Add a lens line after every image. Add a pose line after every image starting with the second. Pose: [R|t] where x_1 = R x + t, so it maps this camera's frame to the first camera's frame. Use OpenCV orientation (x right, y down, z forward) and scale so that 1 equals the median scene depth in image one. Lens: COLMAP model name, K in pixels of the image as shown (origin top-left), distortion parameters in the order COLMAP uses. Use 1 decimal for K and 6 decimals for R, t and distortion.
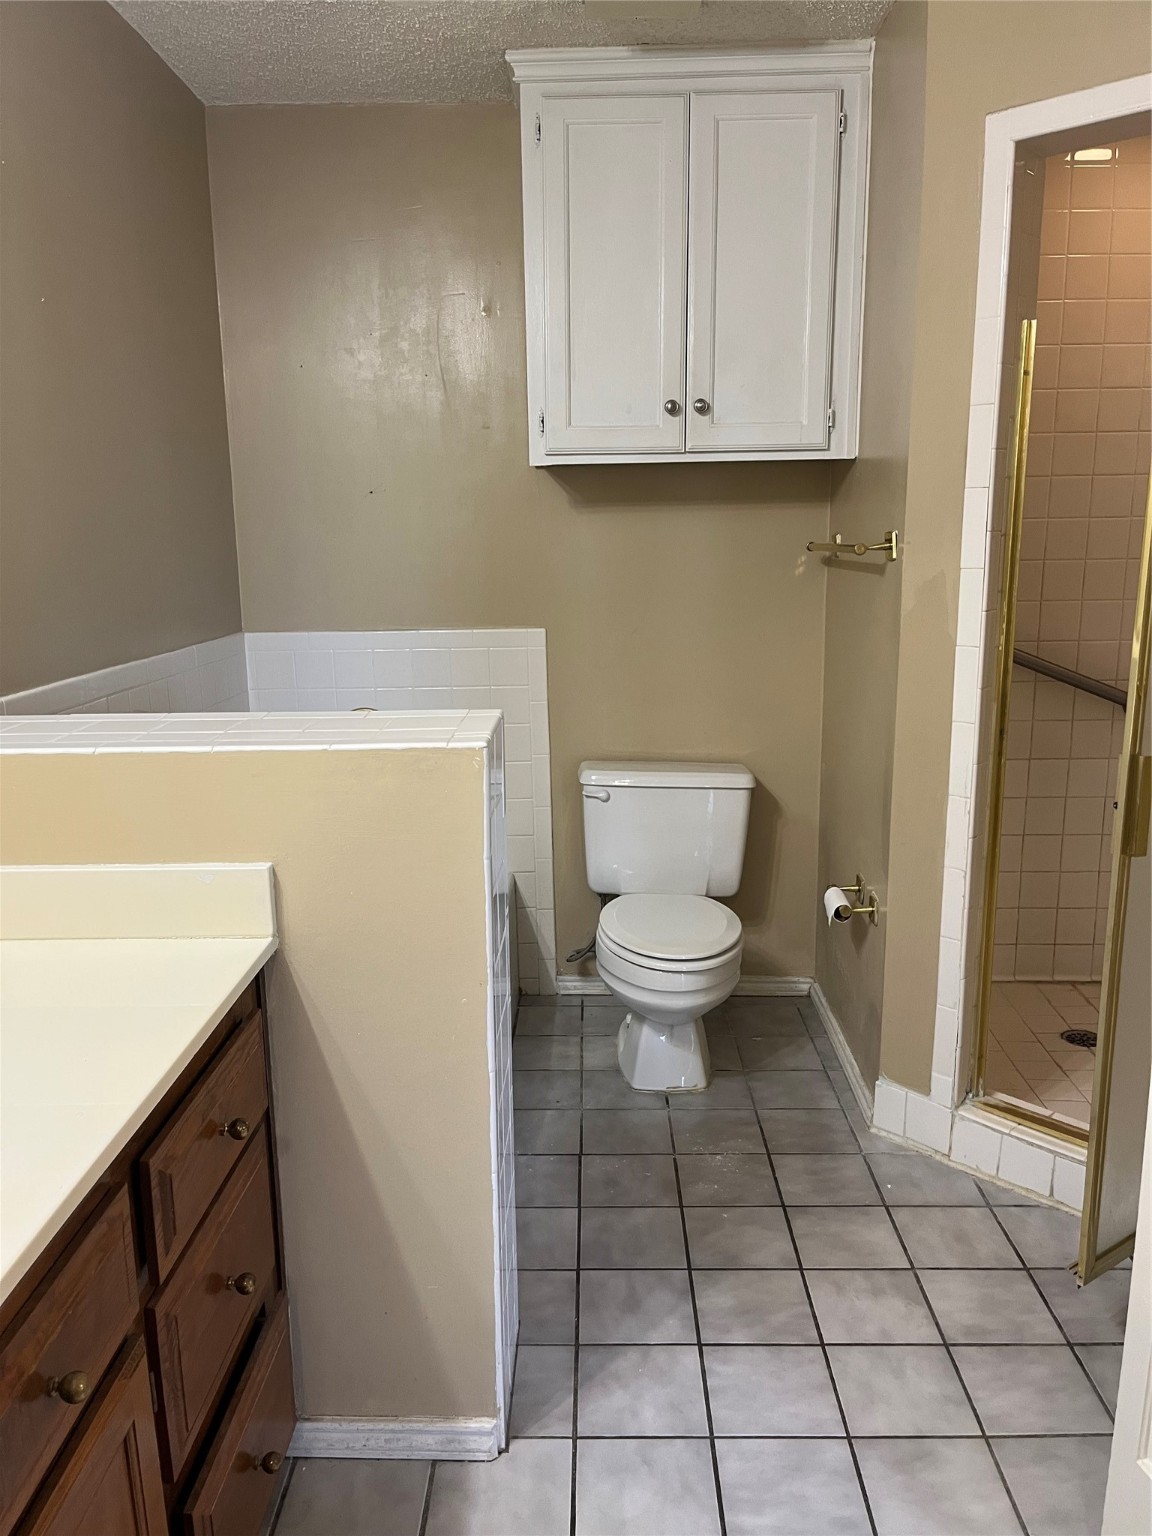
lens RADIAL K [[1153.2, 0, 570.7], [0, 1153.2, 771.3], [0, 0, 1]] dist [0.041427, -0.093463]
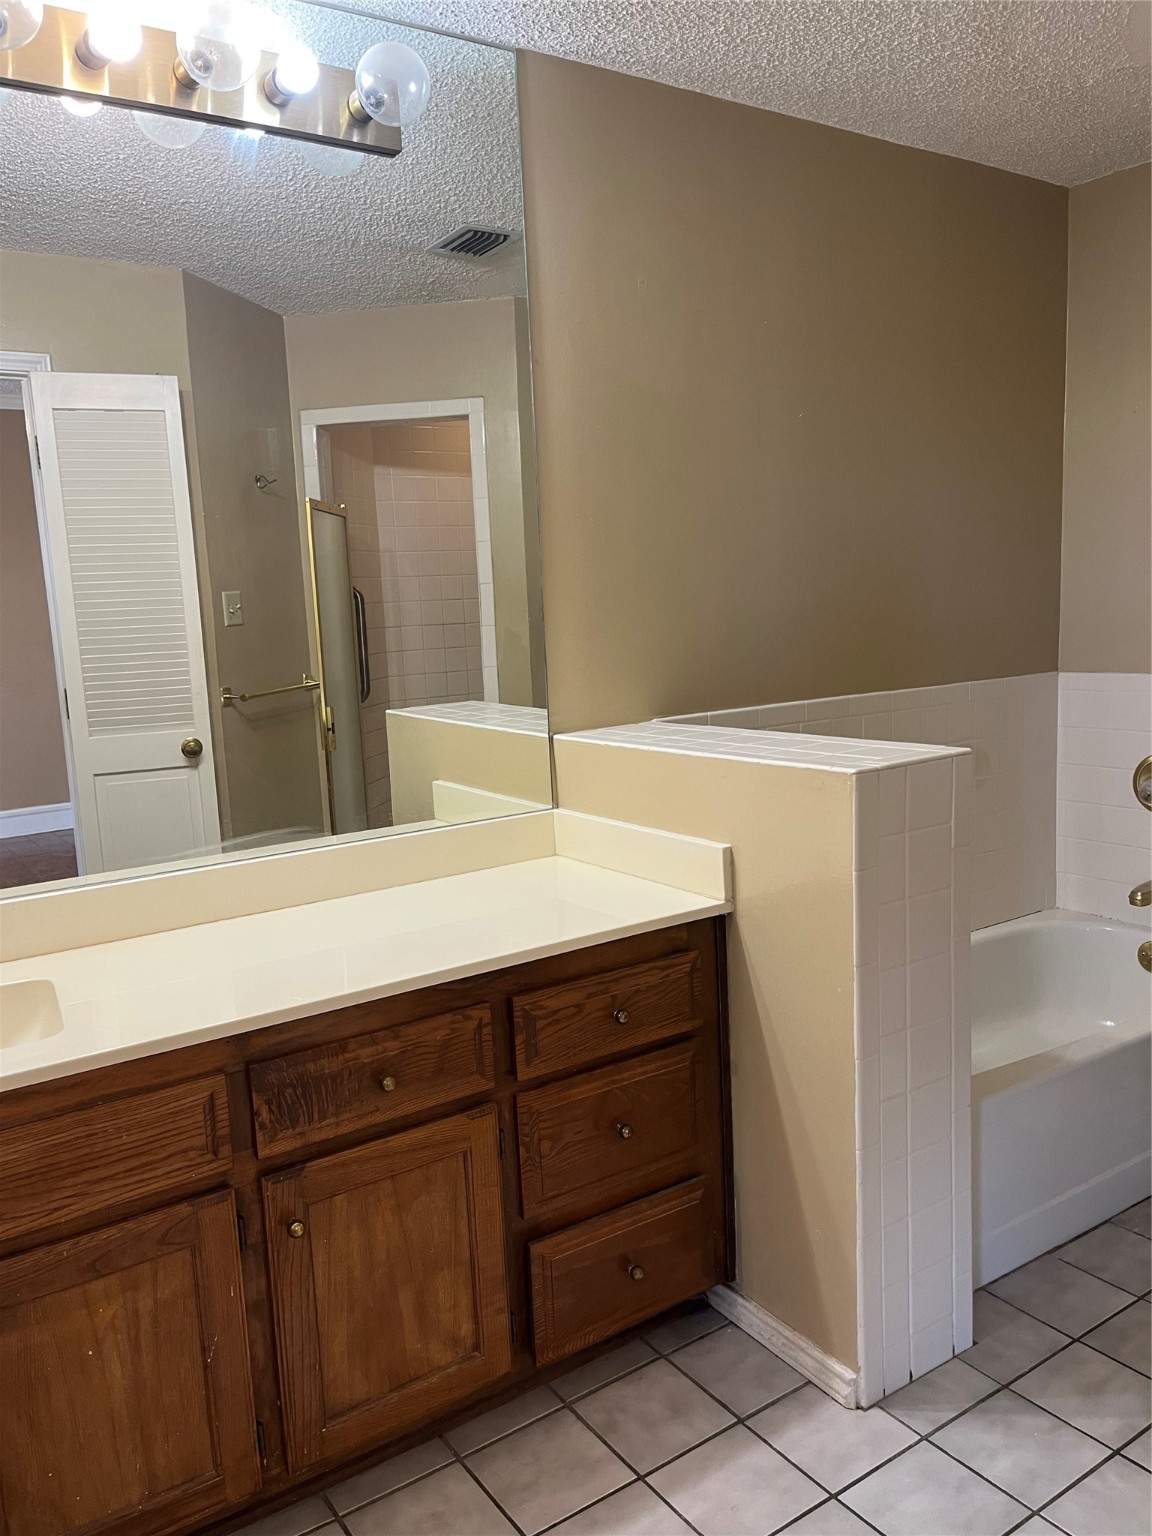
lens RADIAL K [[1153.2, 0, 570.7], [0, 1153.2, 771.3], [0, 0, 1]] dist [0.041427, -0.093463]
pose [[0.563268, 0.106656, -0.819361, 0.639187], [-0.130313, 0.990691, 0.039375, -0.029260], [0.815933, 0.084595, 0.571924, 0.081373]]
